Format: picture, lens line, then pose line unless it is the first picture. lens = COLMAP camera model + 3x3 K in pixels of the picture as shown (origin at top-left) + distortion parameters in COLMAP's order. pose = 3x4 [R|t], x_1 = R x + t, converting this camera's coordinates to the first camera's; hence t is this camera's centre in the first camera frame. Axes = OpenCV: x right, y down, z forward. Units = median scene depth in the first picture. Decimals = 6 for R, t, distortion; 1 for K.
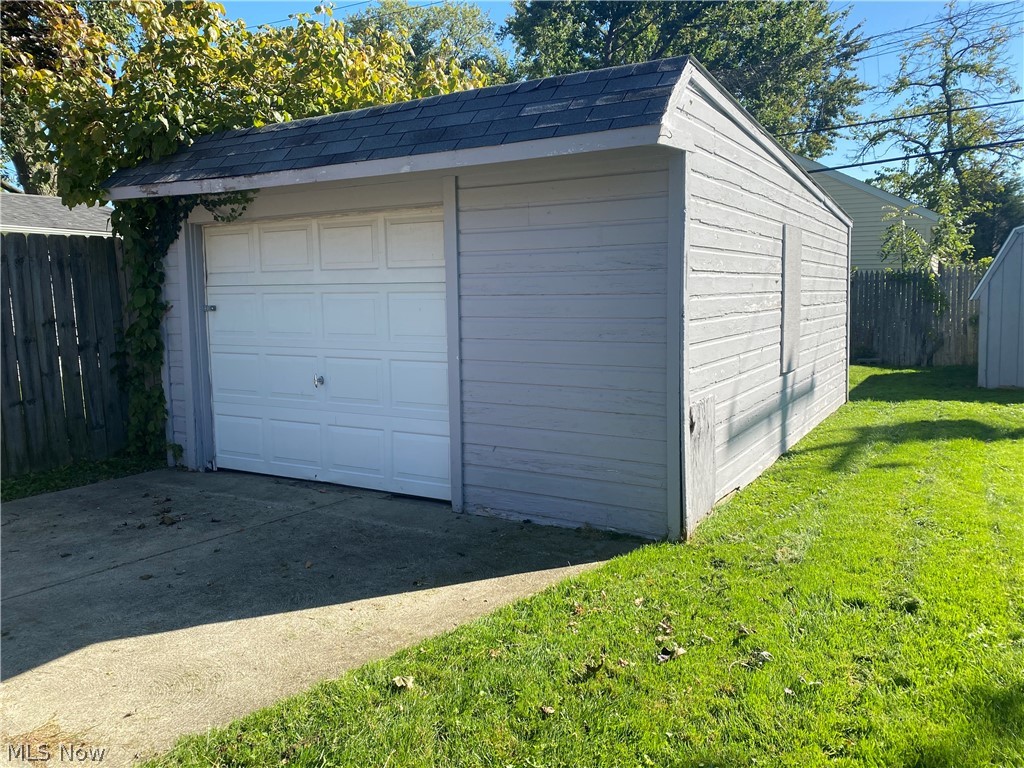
lens RADIAL K [[782.9, 0, 507.3], [0, 782.9, 378.7], [0, 0, 1]] dist [0.040349, -0.044140]
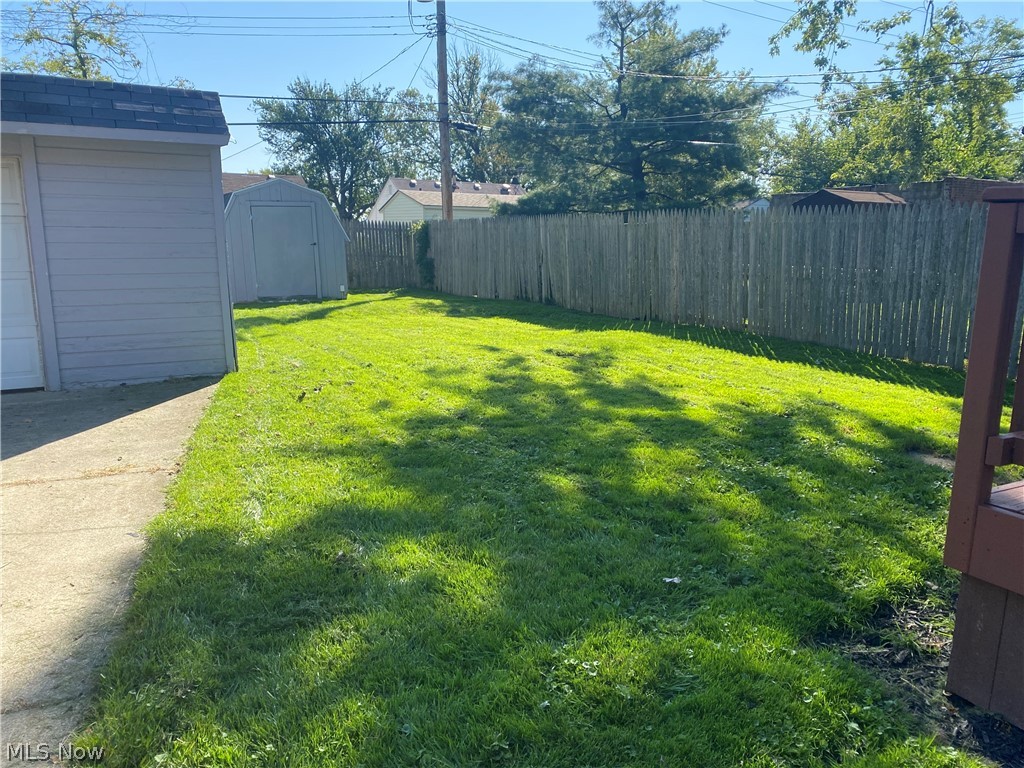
lens RADIAL K [[786.8, 0, 511.8], [0, 786.8, 372.1], [0, 0, 1]] dist [0.100475, -0.134264]
pose [[0.499107, -0.129968, 0.856738, -0.749614], [0.084516, 0.991276, 0.101141, 0.058832], [-0.862409, 0.021928, 0.505737, -0.325587]]
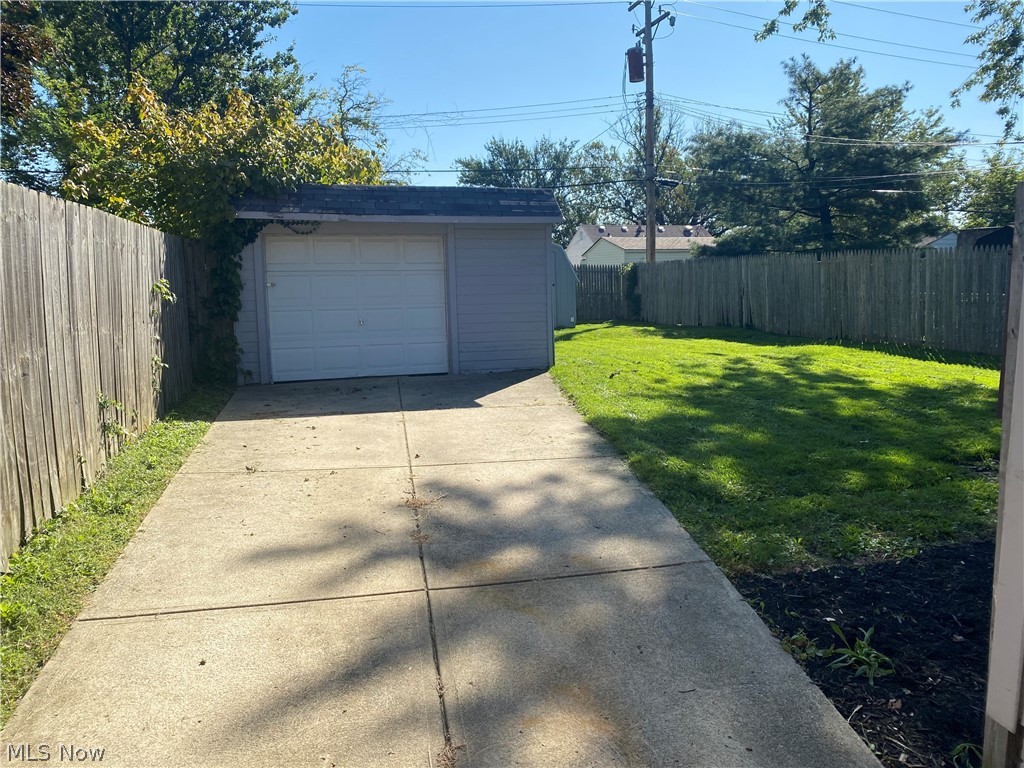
lens RADIAL K [[782.9, 0, 507.3], [0, 782.9, 378.7], [0, 0, 1]] dist [0.040349, -0.044140]
pose [[0.673385, -0.090874, 0.733686, -1.411925], [0.087720, 0.995227, 0.042757, 0.089511], [-0.734069, 0.035567, 0.678142, -0.535373]]
